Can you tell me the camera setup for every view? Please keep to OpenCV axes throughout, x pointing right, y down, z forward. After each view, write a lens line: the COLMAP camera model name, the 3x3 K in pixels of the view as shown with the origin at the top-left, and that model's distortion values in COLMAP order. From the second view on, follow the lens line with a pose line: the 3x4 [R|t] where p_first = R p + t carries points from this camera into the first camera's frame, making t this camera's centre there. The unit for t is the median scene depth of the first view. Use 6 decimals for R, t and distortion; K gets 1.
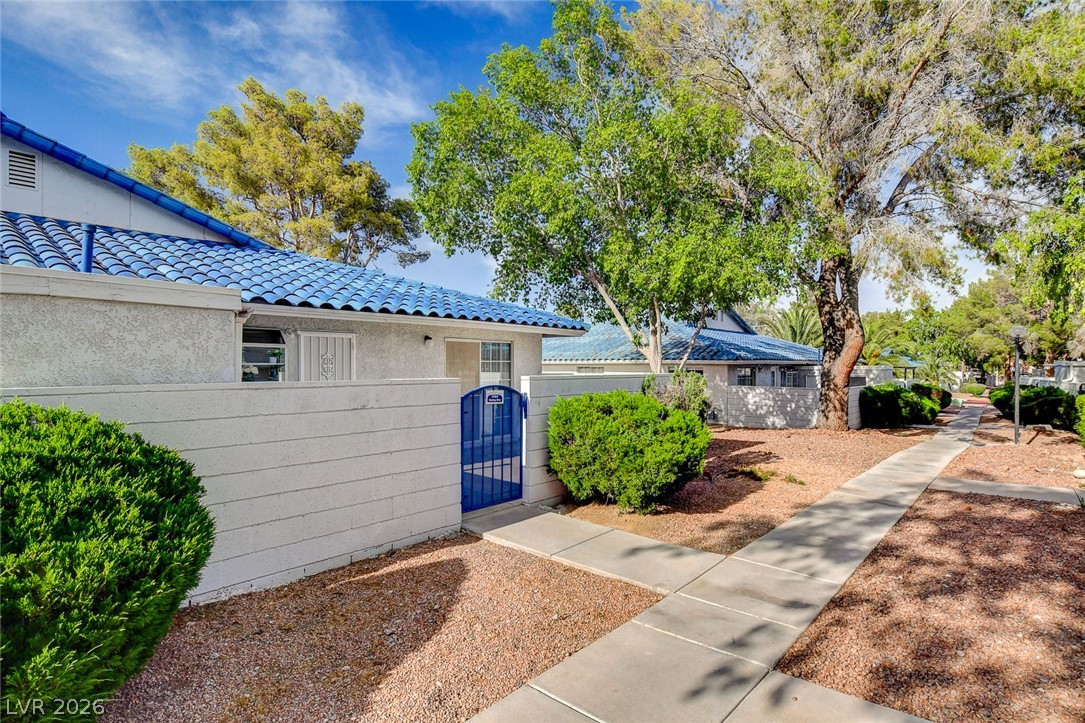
lens RADIAL K [[552.2, 0, 545.6], [0, 552.2, 367.8], [0, 0, 1]] dist [-0.028987, 0.005106]
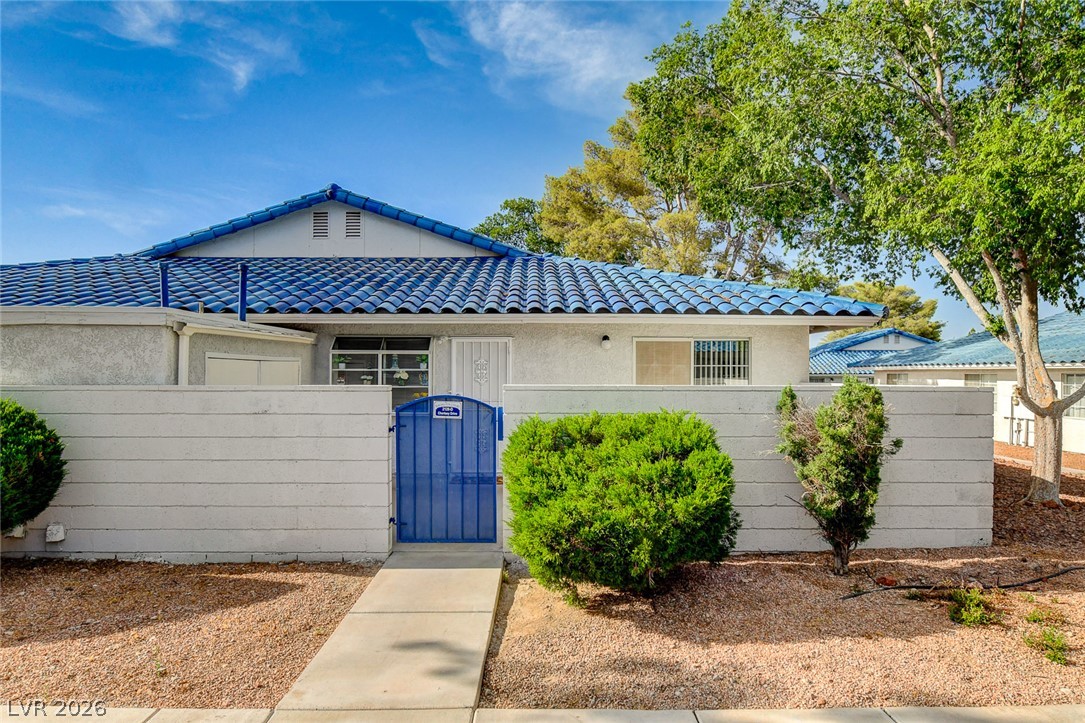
lens RADIAL K [[613.8, 0, 545.0], [0, 613.8, 368.1], [0, 0, 1]] dist [-0.015185, -0.000064]
pose [[0.662673, -0.003211, -0.748902, 0.824096], [-0.003693, 0.999965, -0.007555, -0.003048], [0.748900, 0.007773, 0.662638, 0.609531]]
